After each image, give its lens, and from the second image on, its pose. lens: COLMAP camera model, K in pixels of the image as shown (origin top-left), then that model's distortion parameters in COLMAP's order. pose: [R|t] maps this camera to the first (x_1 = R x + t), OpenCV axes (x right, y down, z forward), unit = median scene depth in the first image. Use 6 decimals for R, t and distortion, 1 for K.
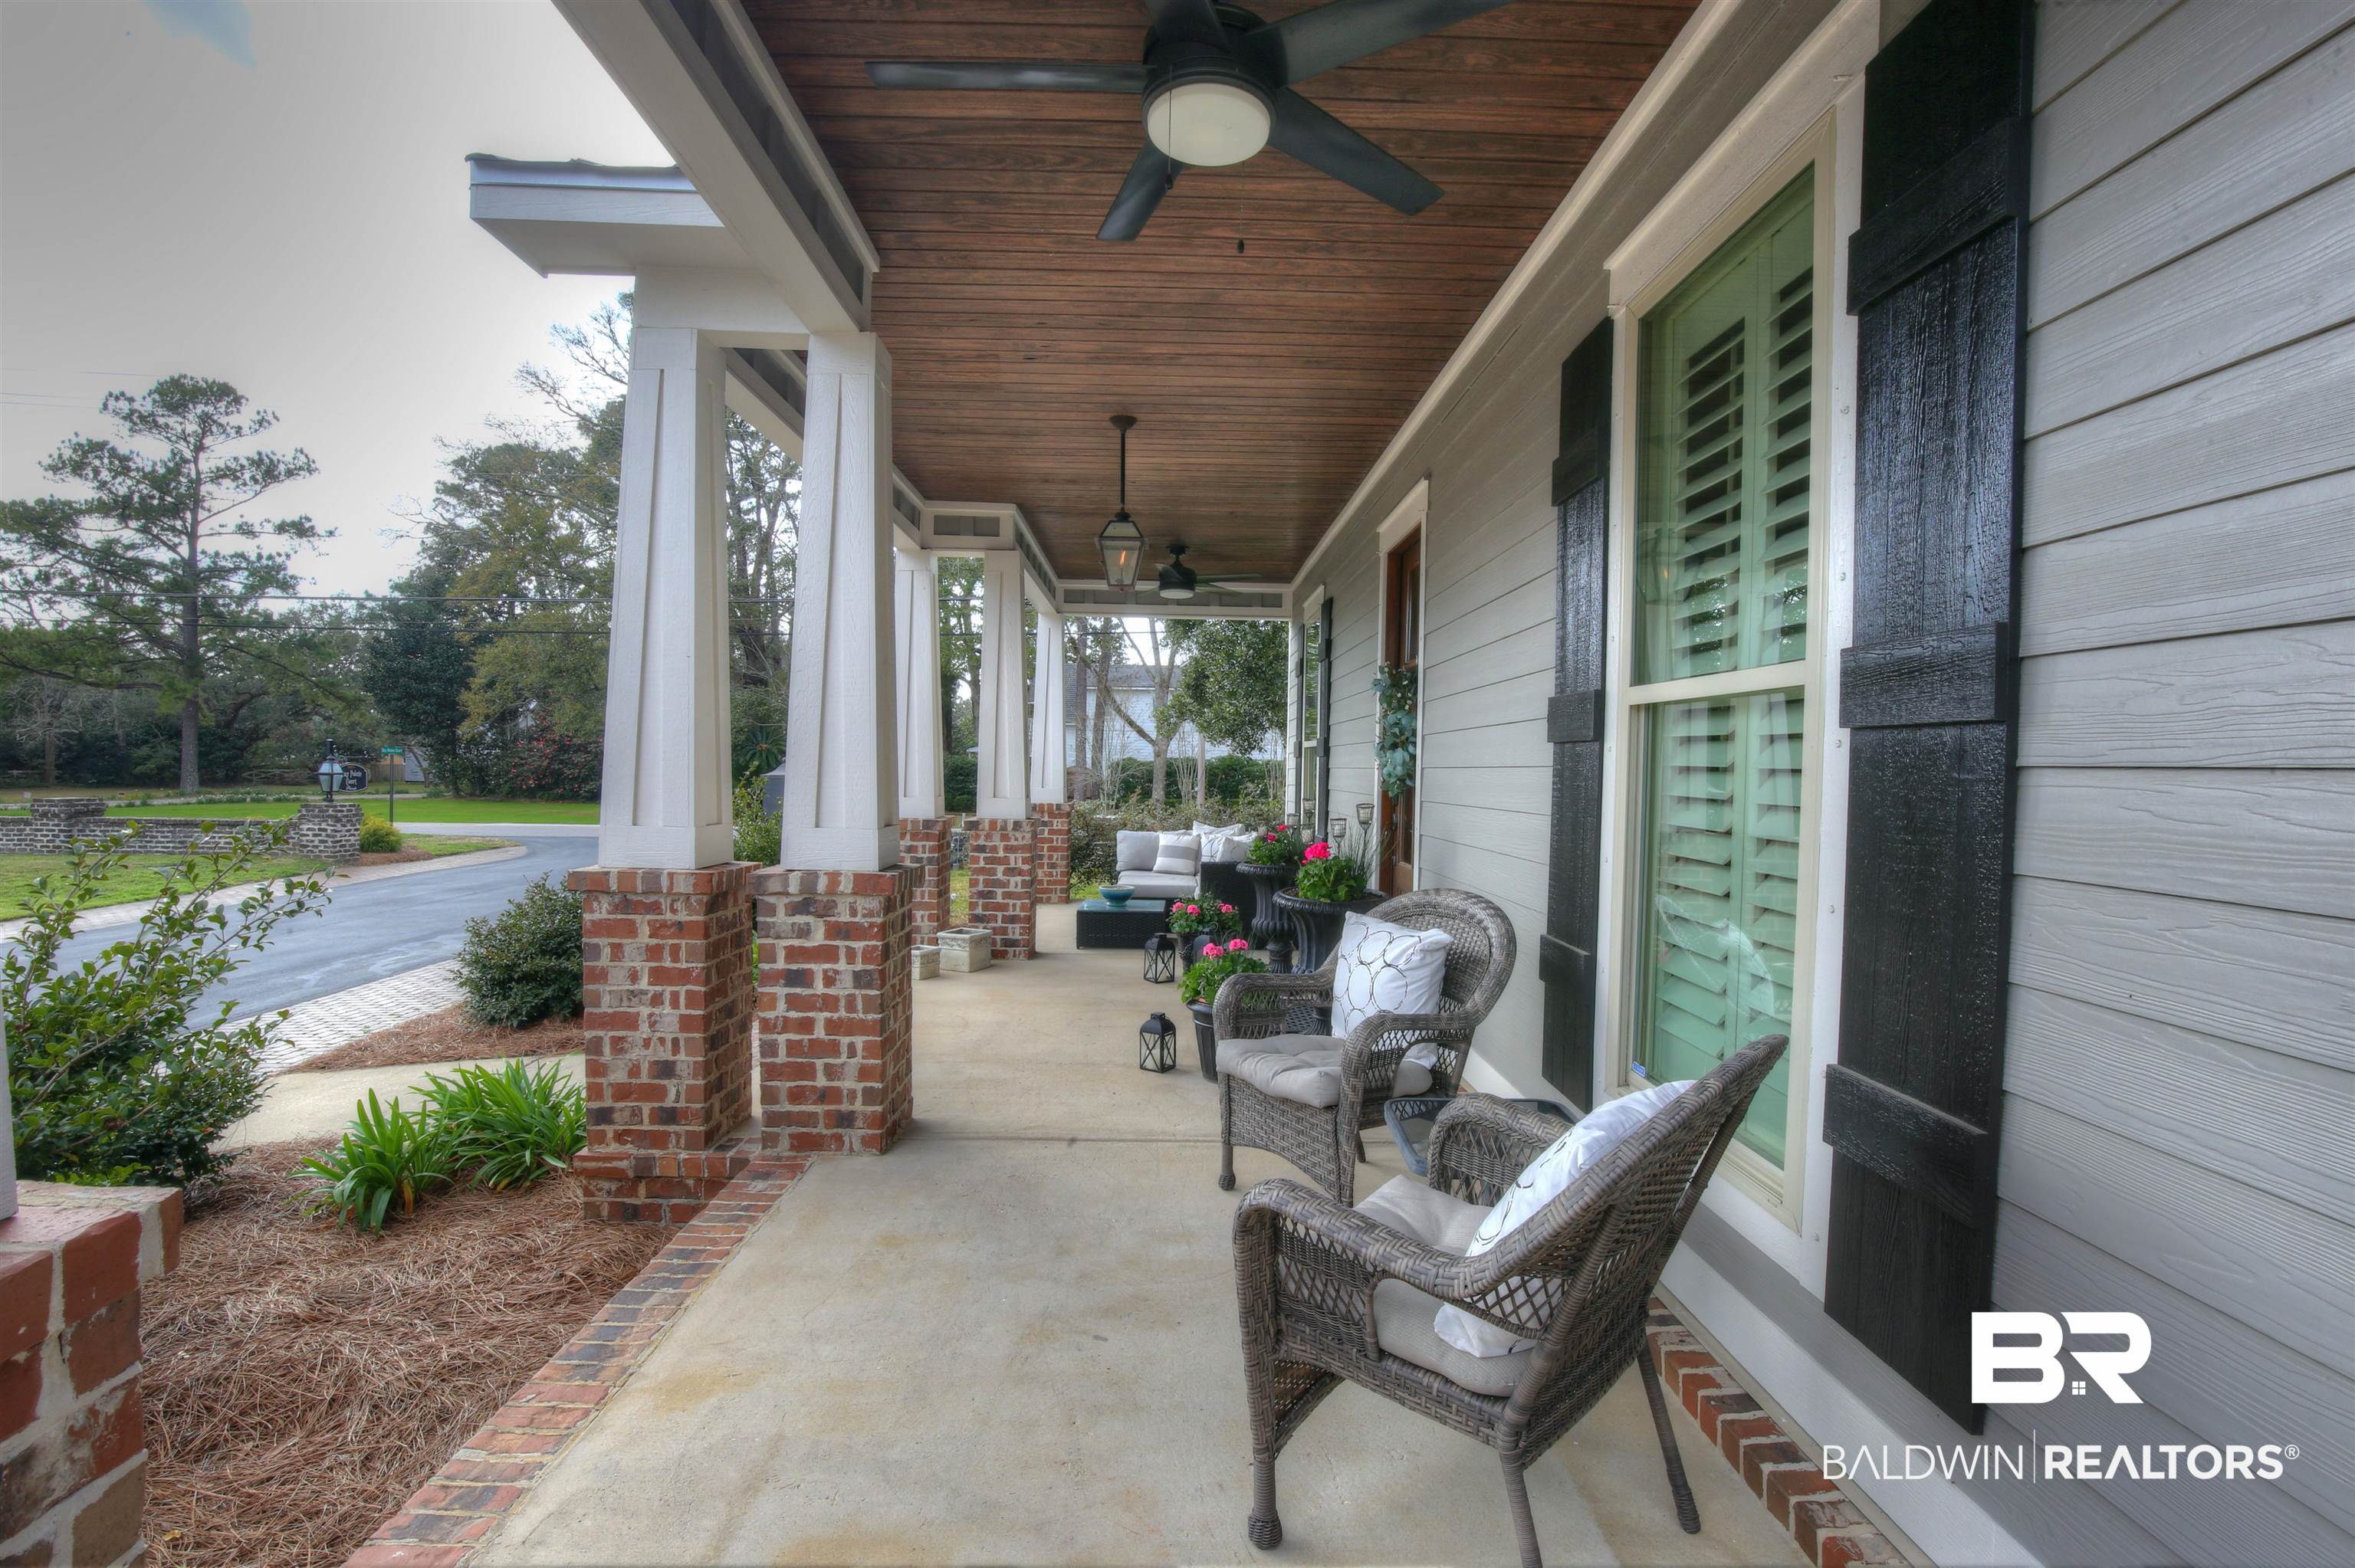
lens RADIAL K [[1089.2, 0, 1177.5], [0, 1089.2, 784.0], [0, 0, 1]] dist [-0.026567, -0.000608]
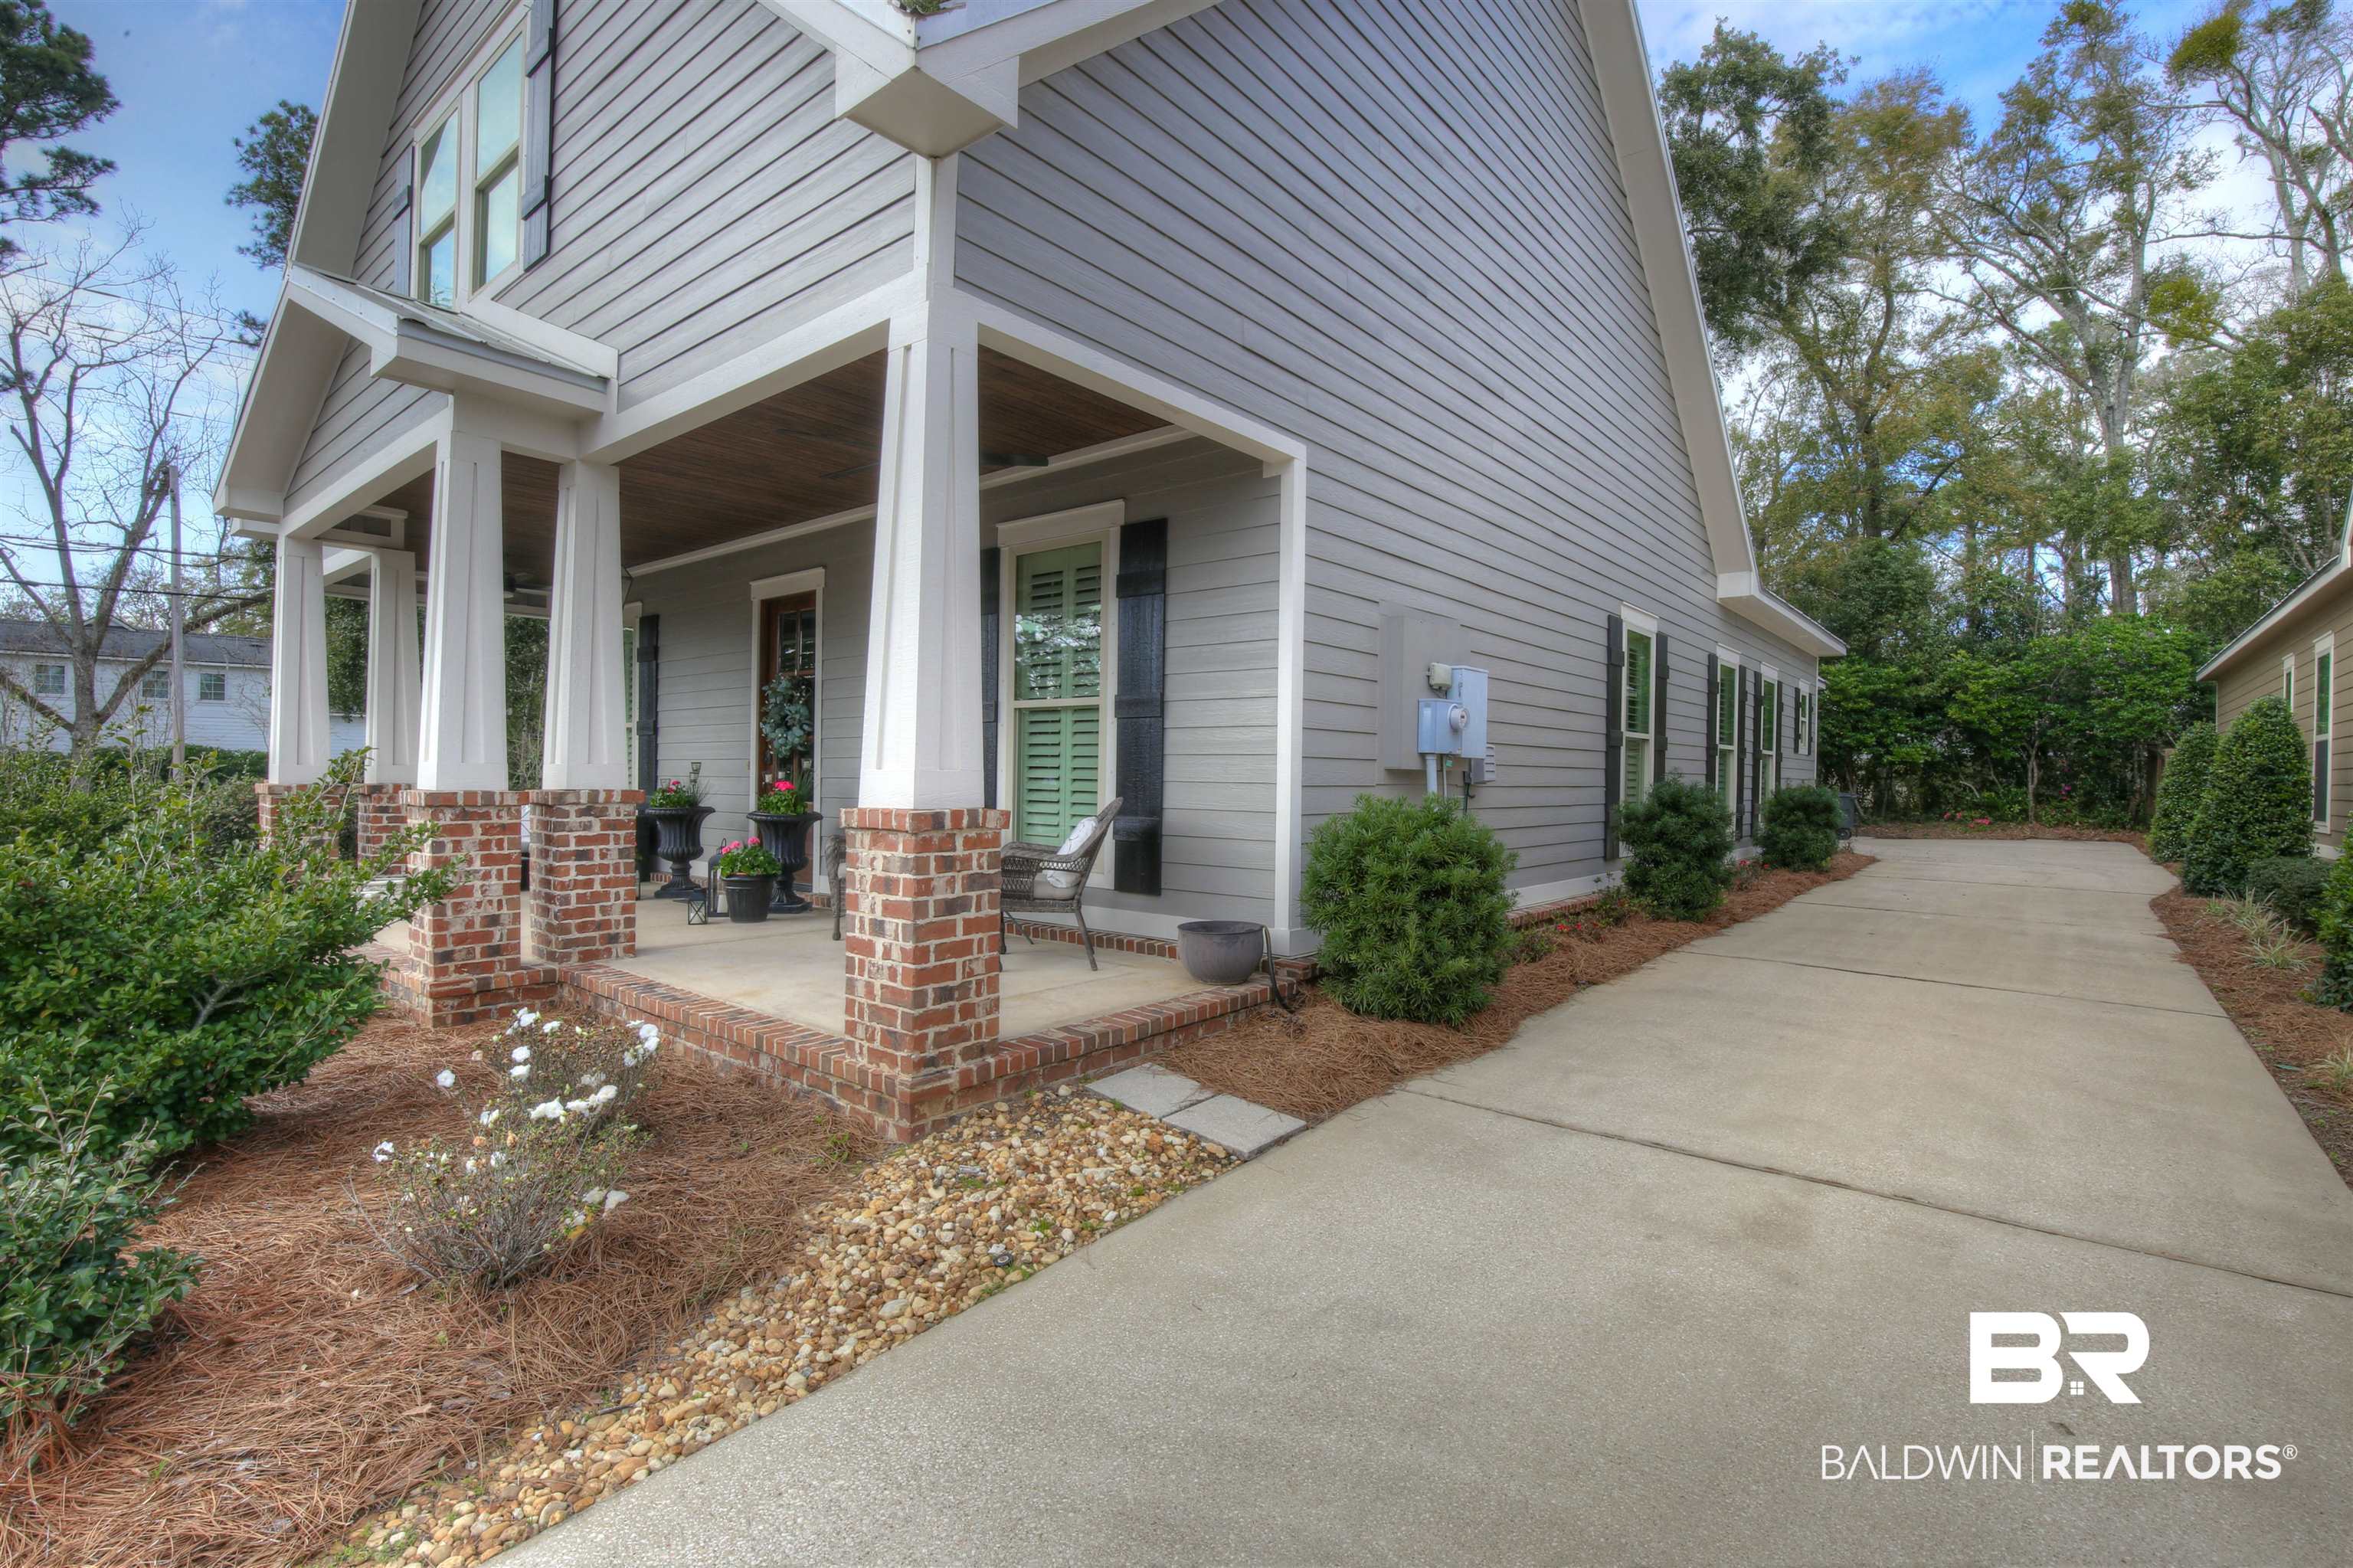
lens RADIAL K [[1088.5, 0, 1176.5], [0, 1088.5, 784.0], [0, 0, 1]] dist [-0.026567, -0.000608]
pose [[0.644211, -0.014513, 0.764710, -1.017936], [0.013879, 0.999877, 0.007284, 0.071908], [-0.764721, 0.005921, 0.644334, -0.737556]]
